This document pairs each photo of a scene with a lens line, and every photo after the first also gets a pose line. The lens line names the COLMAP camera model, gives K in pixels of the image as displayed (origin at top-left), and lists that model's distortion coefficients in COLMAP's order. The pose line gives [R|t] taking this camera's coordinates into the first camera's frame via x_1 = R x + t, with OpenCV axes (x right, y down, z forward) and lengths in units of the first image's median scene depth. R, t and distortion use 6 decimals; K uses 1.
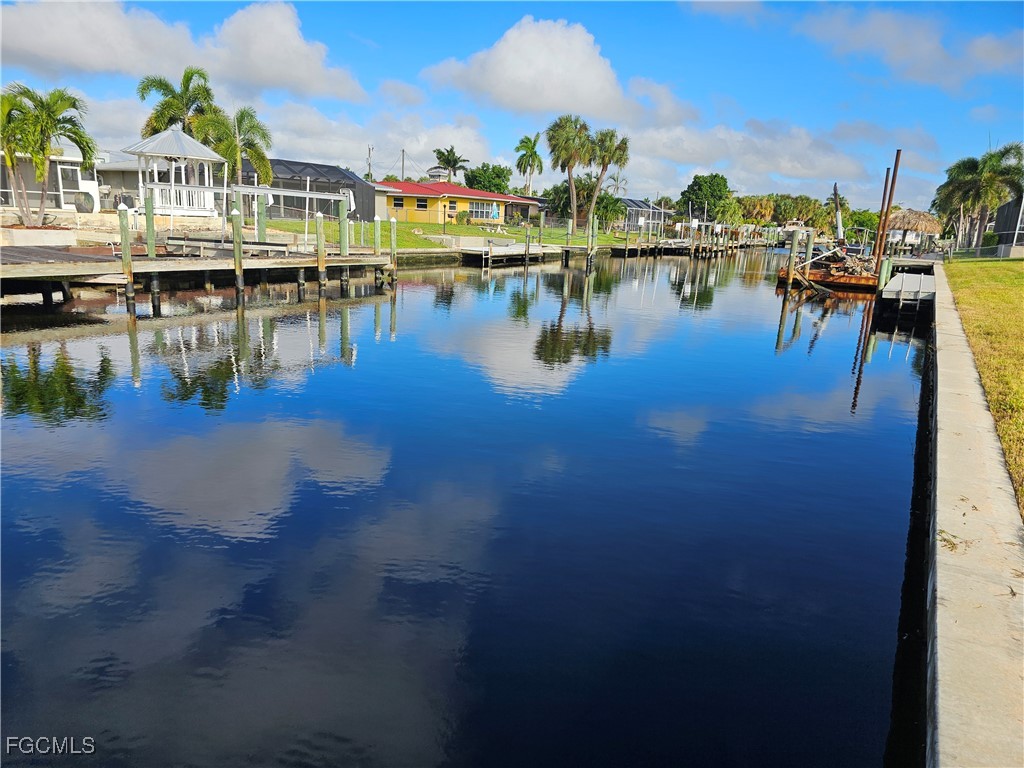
lens RADIAL K [[702.6, 0, 514.6], [0, 702.6, 379.8], [0, 0, 1]] dist [0.072762, -0.081050]
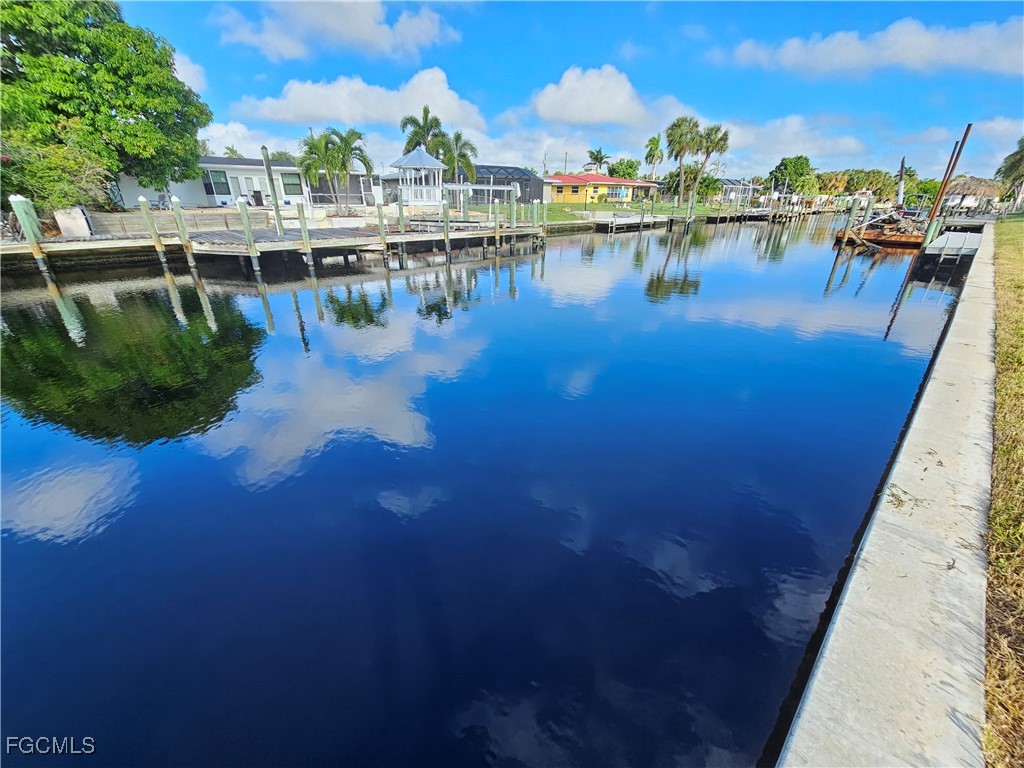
lens RADIAL K [[425.8, 0, 511.3], [0, 425.8, 391.9], [0, 0, 1]] dist [-0.001228, -0.001225]
pose [[0.960090, 0.077082, -0.268859, 0.022761], [-0.022687, 0.979568, 0.199828, -0.005601], [0.278769, -0.185753, 0.942223, 0.029092]]
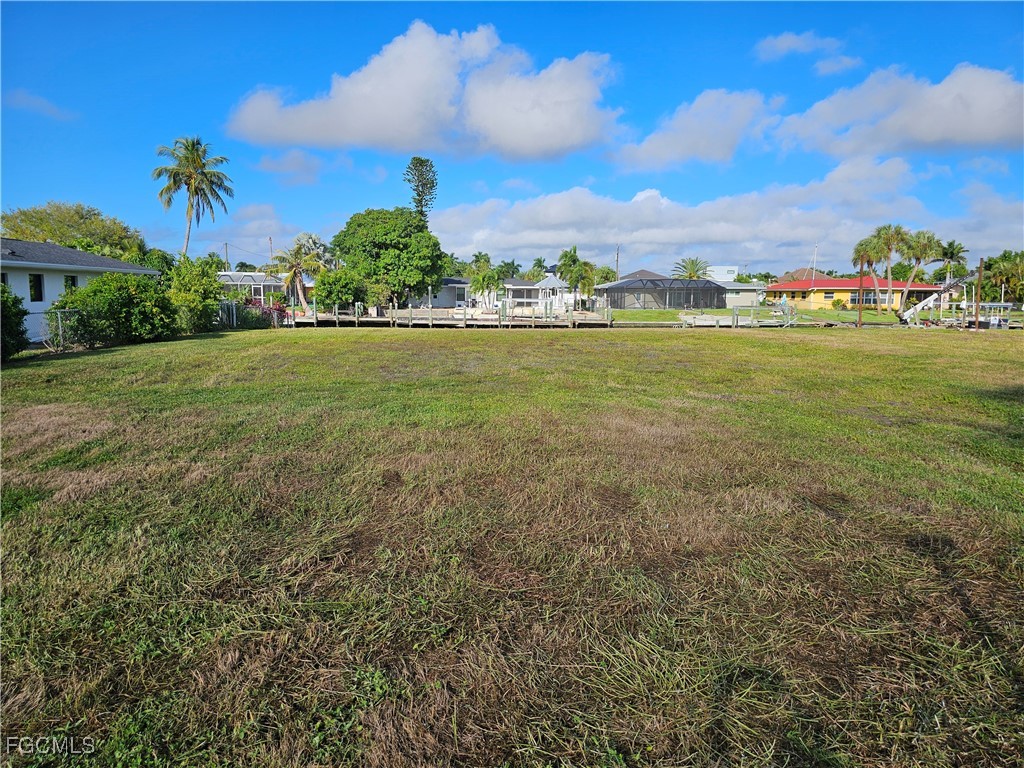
lens RADIAL K [[702.6, 0, 514.6], [0, 702.6, 379.8], [0, 0, 1]] dist [0.072762, -0.081050]
pose [[0.560165, 0.062067, -0.826053, 1.198631], [-0.167968, 0.984985, -0.039894, 0.107996], [0.811173, 0.161098, 0.562179, -0.359392]]
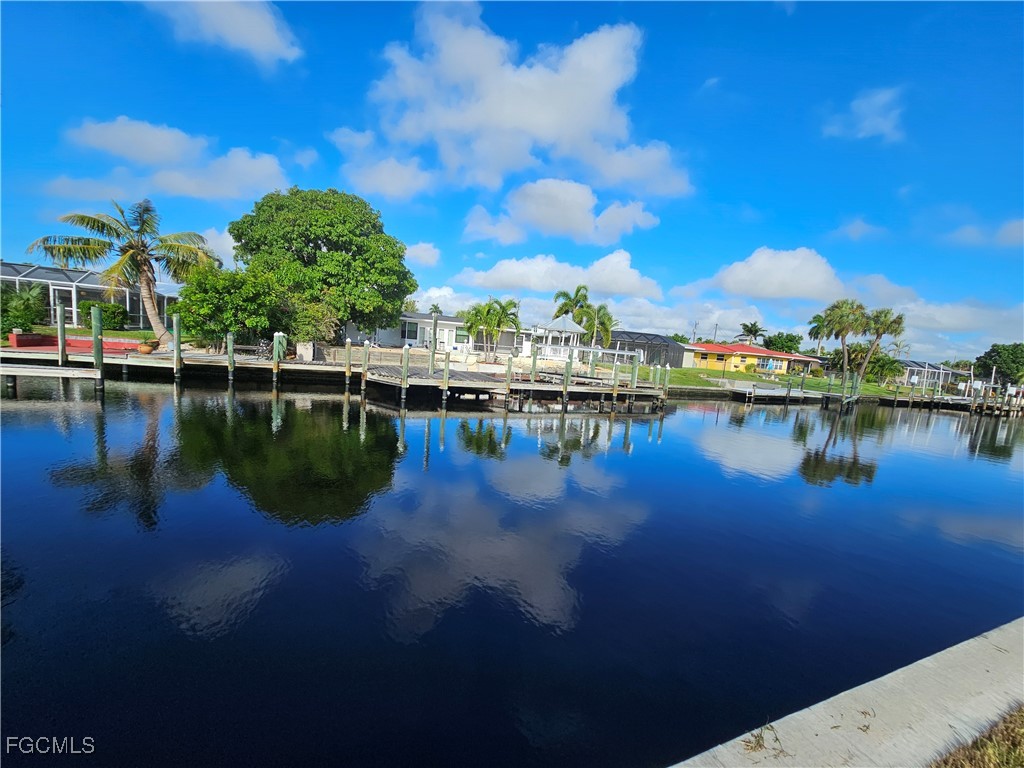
lens RADIAL K [[426.1, 0, 512.0], [0, 426.1, 384.0], [0, 0, 1]] dist [-0.001439, -0.000180]
pose [[0.804897, 0.076387, -0.588477, 0.071917], [-0.176399, 0.977652, -0.114370, -0.013672], [0.566590, 0.195863, 0.800384, 0.029582]]
